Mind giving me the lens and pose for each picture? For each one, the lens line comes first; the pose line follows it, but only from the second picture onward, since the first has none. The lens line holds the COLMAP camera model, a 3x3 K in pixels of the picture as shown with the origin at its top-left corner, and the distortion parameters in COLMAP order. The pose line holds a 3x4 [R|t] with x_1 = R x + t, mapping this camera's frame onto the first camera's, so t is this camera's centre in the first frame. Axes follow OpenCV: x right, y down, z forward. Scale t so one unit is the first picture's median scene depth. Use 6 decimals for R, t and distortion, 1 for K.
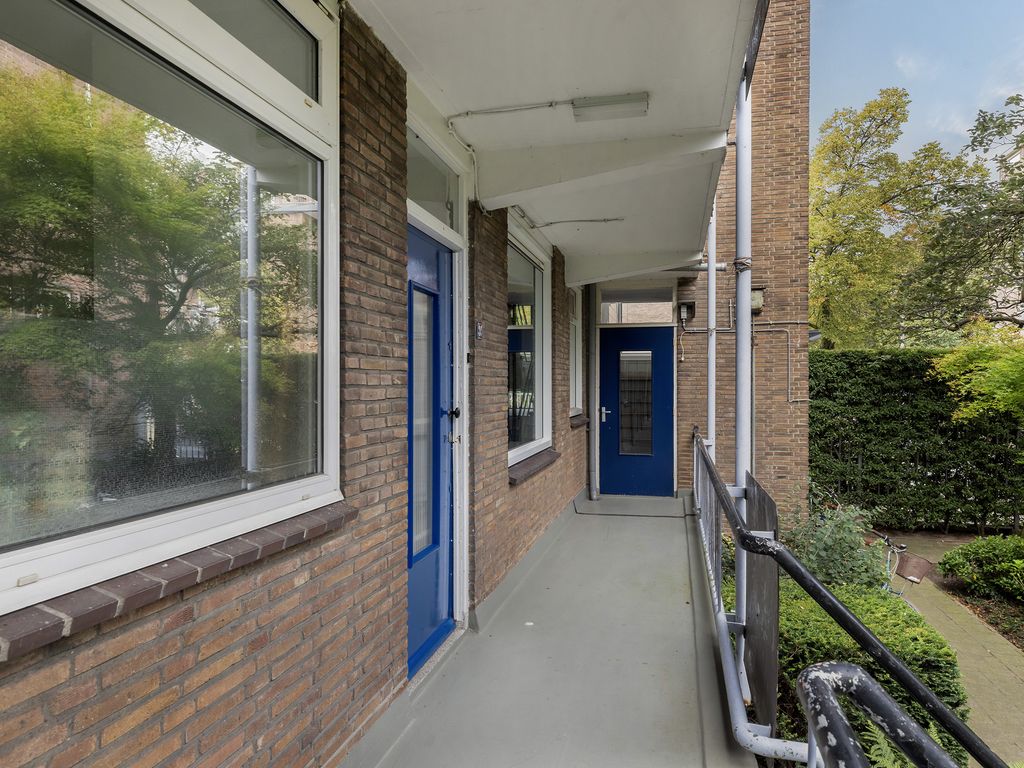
lens RADIAL K [[582.9, 0, 513.3], [0, 582.9, 384.0], [0, 0, 1]] dist [-0.001386, -0.000057]
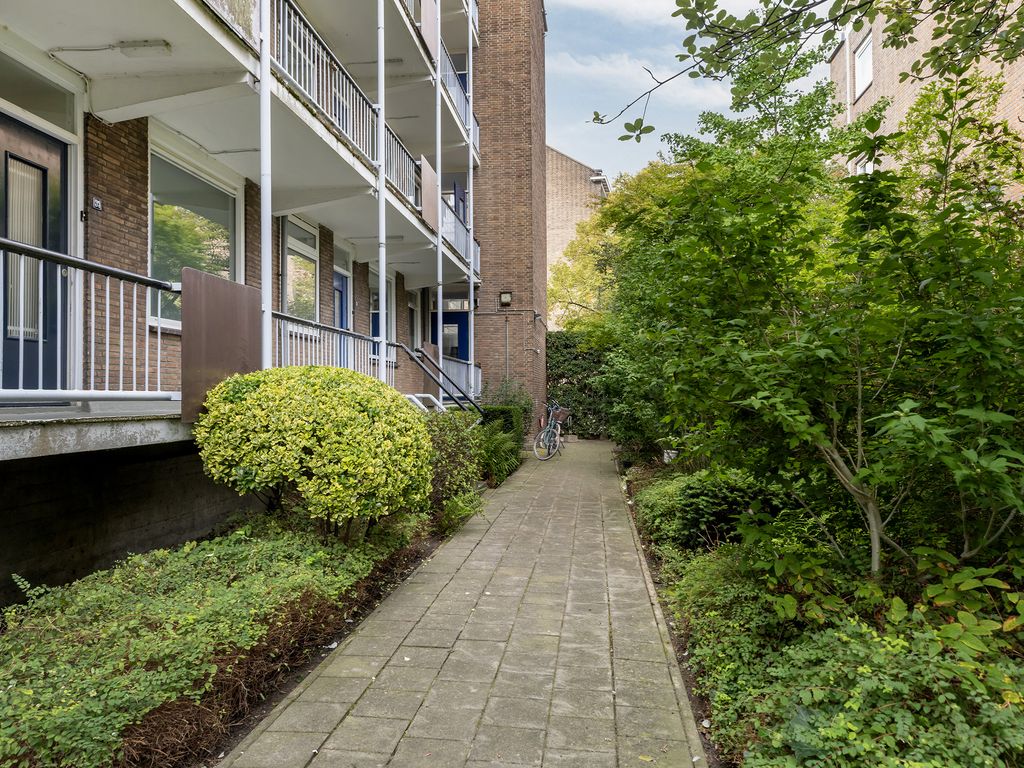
lens RADIAL K [[625.2, 0, 511.7], [0, 625.2, 386.1], [0, 0, 1]] dist [-0.002739, -0.000677]
pose [[0.990729, -0.002976, 0.135817, 0.287463], [0.004989, 0.999883, -0.014484, 0.375604], [-0.135758, 0.015027, 0.990628, -2.235533]]
